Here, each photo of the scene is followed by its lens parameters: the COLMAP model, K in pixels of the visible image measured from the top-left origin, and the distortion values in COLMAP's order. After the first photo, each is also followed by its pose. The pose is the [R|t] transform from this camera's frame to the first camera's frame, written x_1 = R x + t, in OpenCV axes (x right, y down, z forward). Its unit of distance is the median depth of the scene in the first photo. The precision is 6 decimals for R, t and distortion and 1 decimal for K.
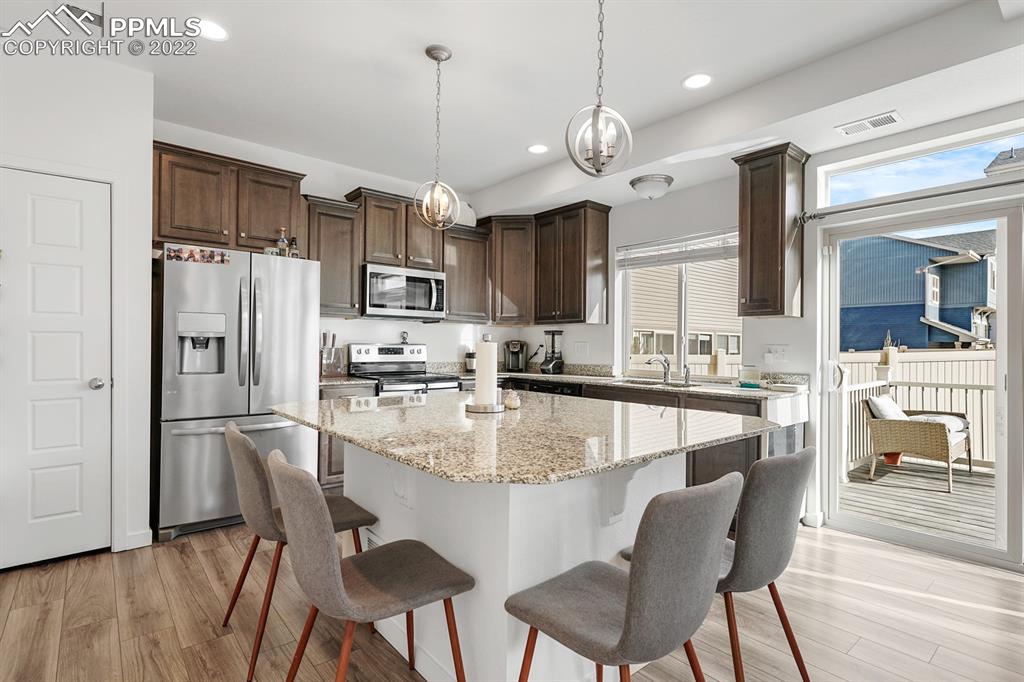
lens RADIAL K [[498.2, 0, 512.0], [0, 498.2, 341.0], [0, 0, 1]] dist [0.000517, 0.000043]
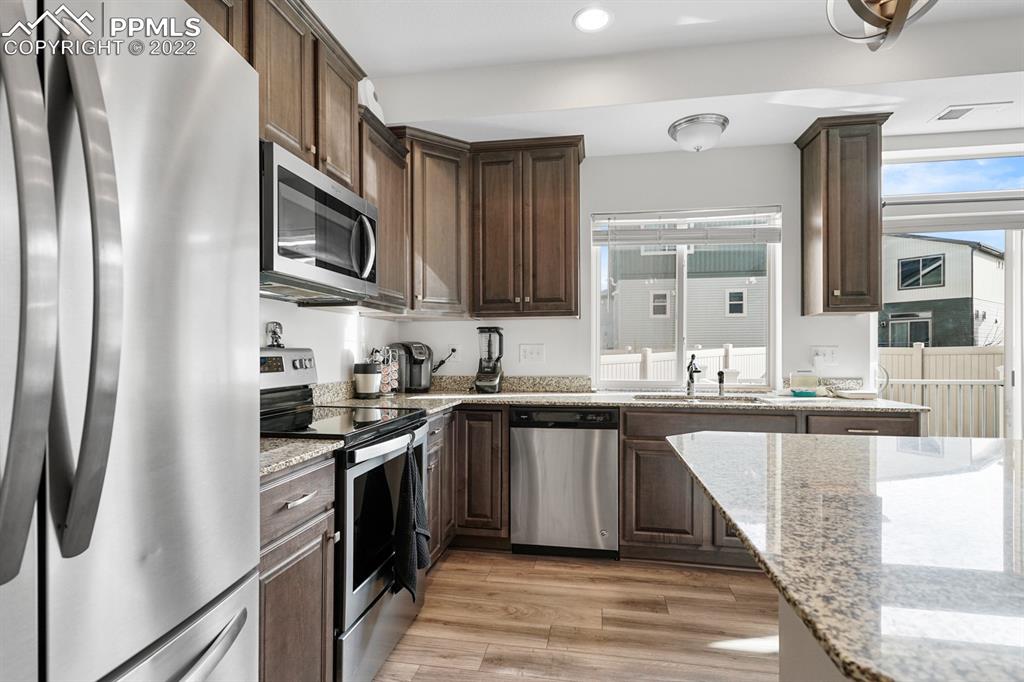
lens RADIAL K [[498.2, 0, 512.0], [0, 498.2, 341.0], [0, 0, 1]] dist [0.000517, 0.000043]
pose [[0.765496, 0.001327, 0.643439, -0.336844], [0.002723, 0.999982, -0.005302, 0.001689], [-0.643434, 0.005811, 0.765479, 0.502699]]
